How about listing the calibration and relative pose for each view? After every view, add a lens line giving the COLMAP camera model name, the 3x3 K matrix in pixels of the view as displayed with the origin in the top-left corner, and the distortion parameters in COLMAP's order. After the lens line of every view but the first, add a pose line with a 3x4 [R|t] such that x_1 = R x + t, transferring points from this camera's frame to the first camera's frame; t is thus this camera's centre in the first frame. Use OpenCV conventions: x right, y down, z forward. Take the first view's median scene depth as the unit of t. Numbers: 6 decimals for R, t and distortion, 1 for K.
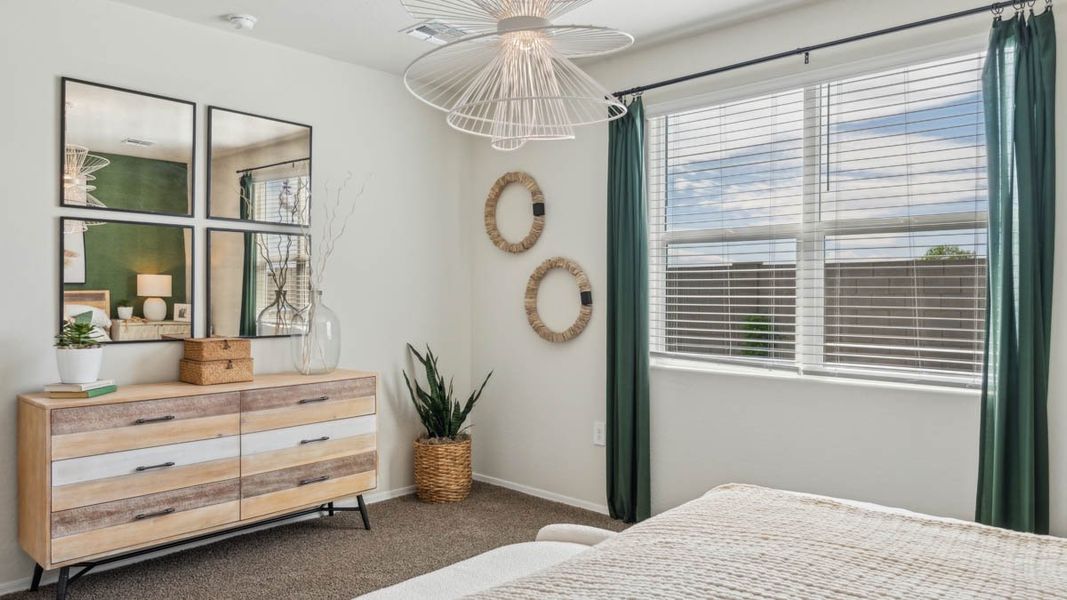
lens RADIAL K [[733.5, 0, 537.6], [0, 733.5, 296.3], [0, 0, 1]] dist [0.005036, -0.003428]
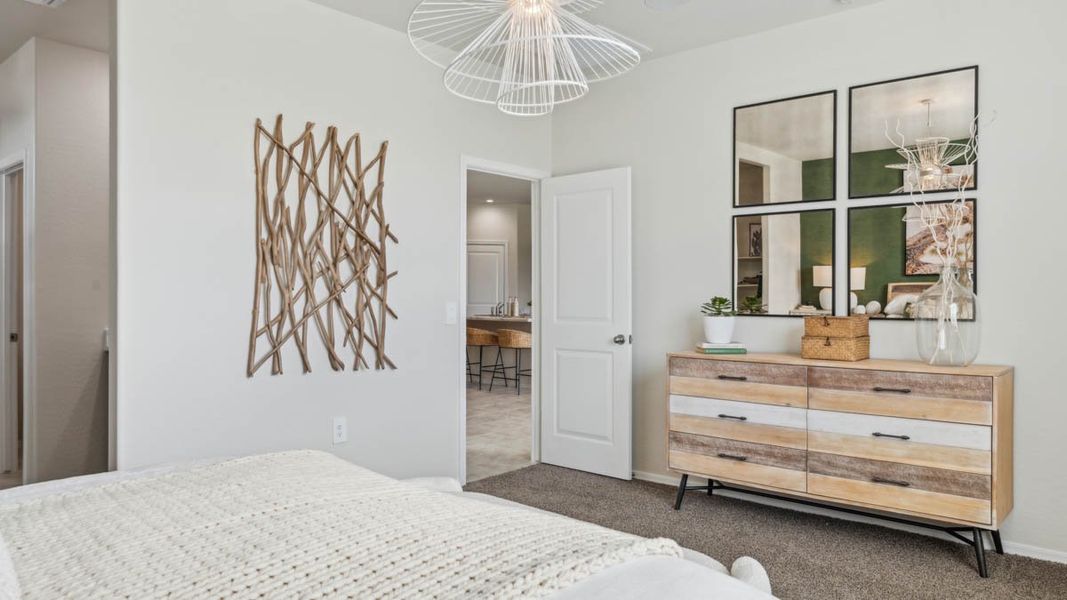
lens RADIAL K [[733.5, 0, 537.8], [0, 733.5, 298.2], [0, 0, 1]] dist [0.005036, -0.003428]
pose [[0.015829, -0.000058, -0.999875, 0.601557], [-0.007032, 0.999975, -0.000169, 0.037367], [0.999850, 0.007033, 0.015828, 0.601223]]
